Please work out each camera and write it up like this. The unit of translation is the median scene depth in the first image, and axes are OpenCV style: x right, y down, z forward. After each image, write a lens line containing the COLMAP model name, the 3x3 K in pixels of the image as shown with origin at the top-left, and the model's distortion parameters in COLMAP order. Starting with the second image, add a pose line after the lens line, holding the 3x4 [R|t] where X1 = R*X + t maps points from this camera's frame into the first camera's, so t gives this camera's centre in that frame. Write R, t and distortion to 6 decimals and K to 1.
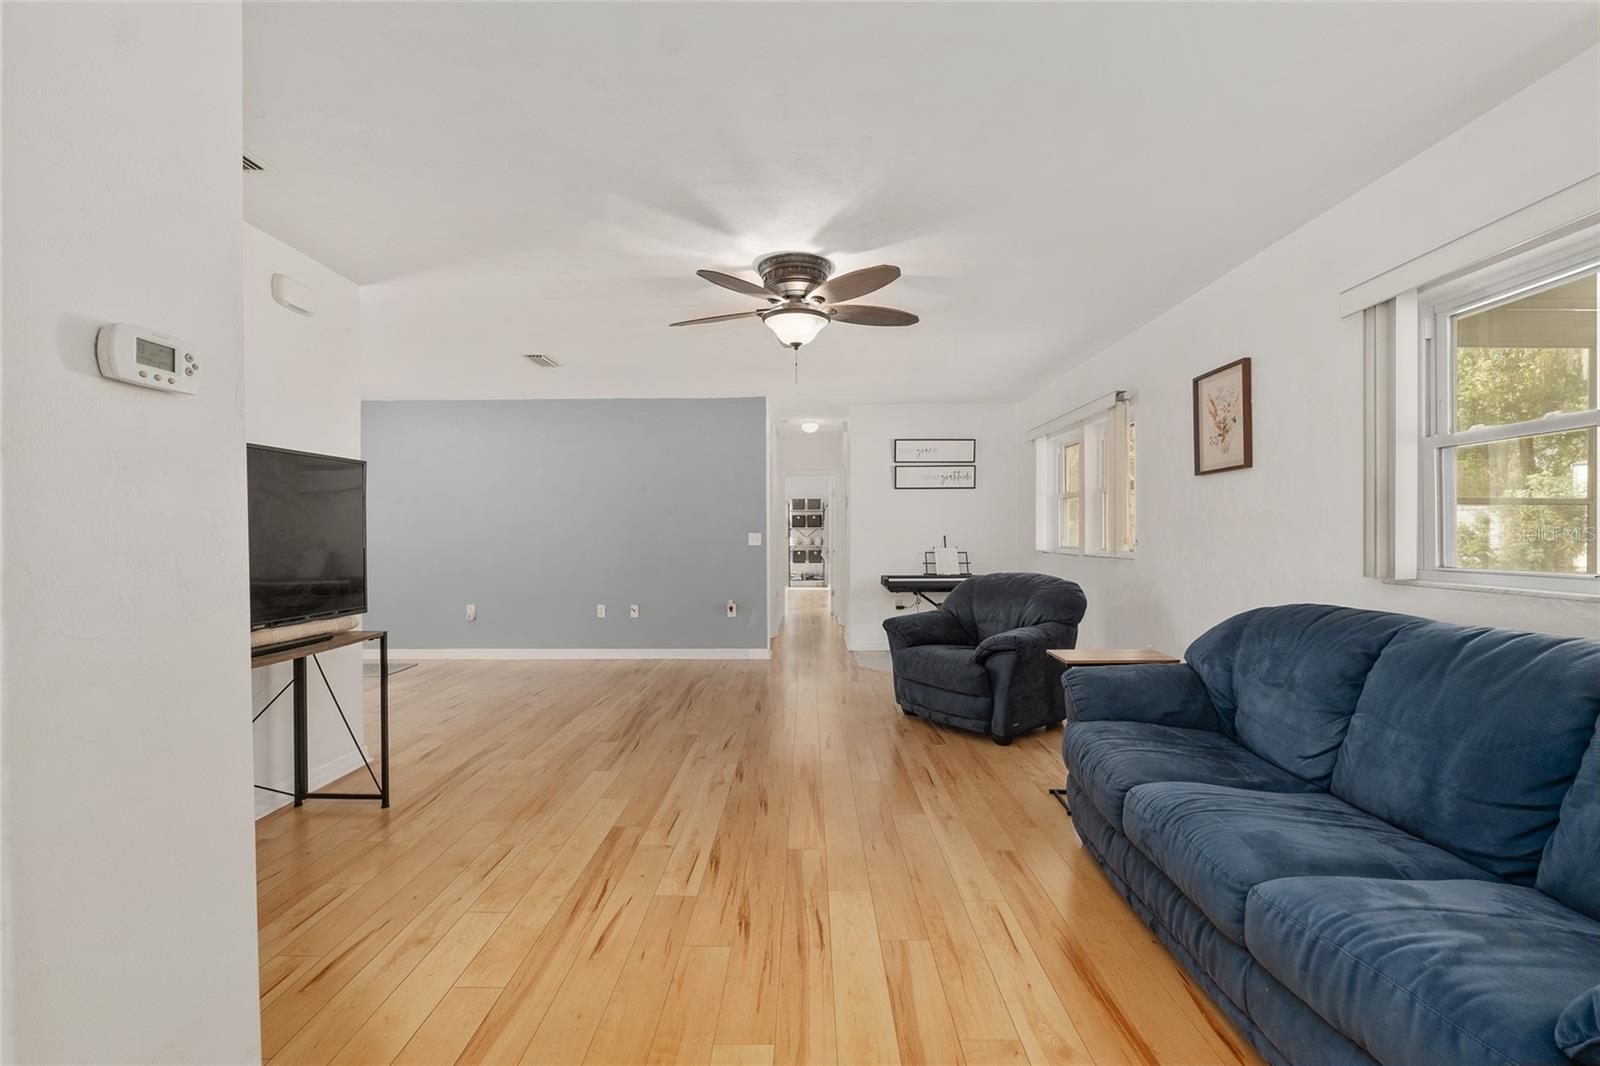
lens RADIAL K [[656.1, 0, 803.4], [0, 656.1, 533.3], [0, 0, 1]] dist [-0.011880, 0.000313]
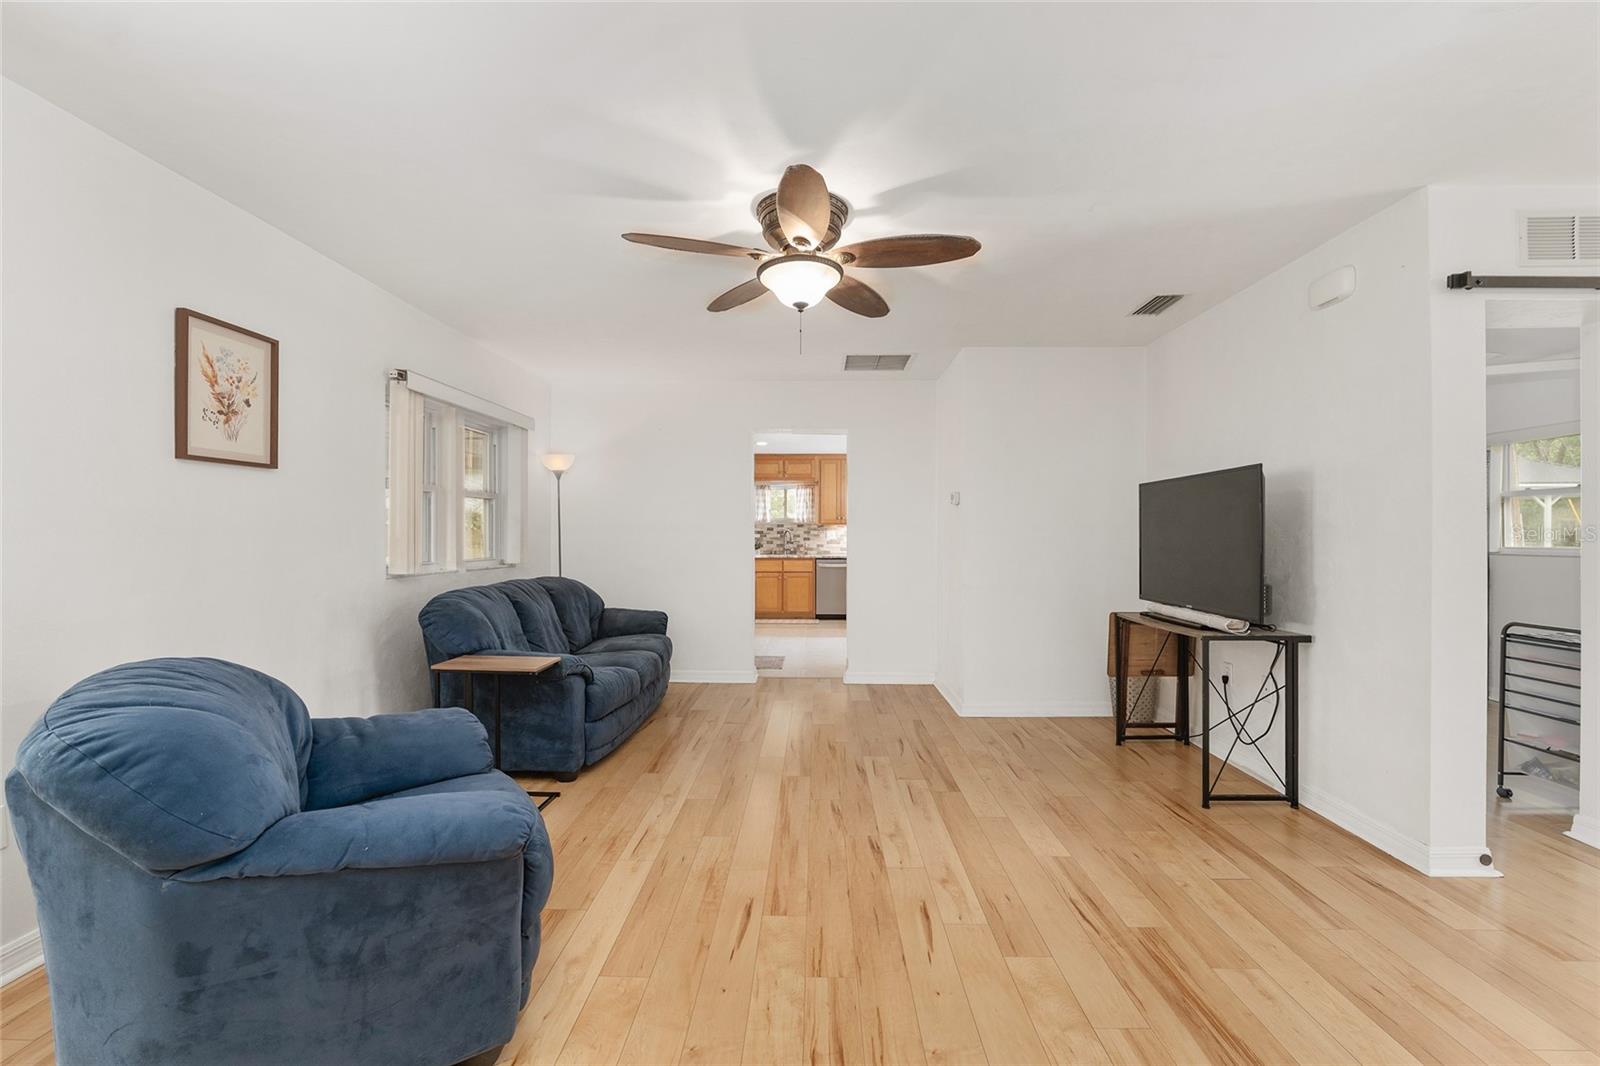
lens RADIAL K [[686.5, 0, 791.9], [0, 686.5, 530.3], [0, 0, 1]] dist [0.002072, -0.000848]
pose [[-0.999520, 0.006279, 0.030325, -0.023495], [0.006088, 0.999961, -0.006400, -0.009950], [-0.030364, -0.006212, -0.999520, 1.773915]]
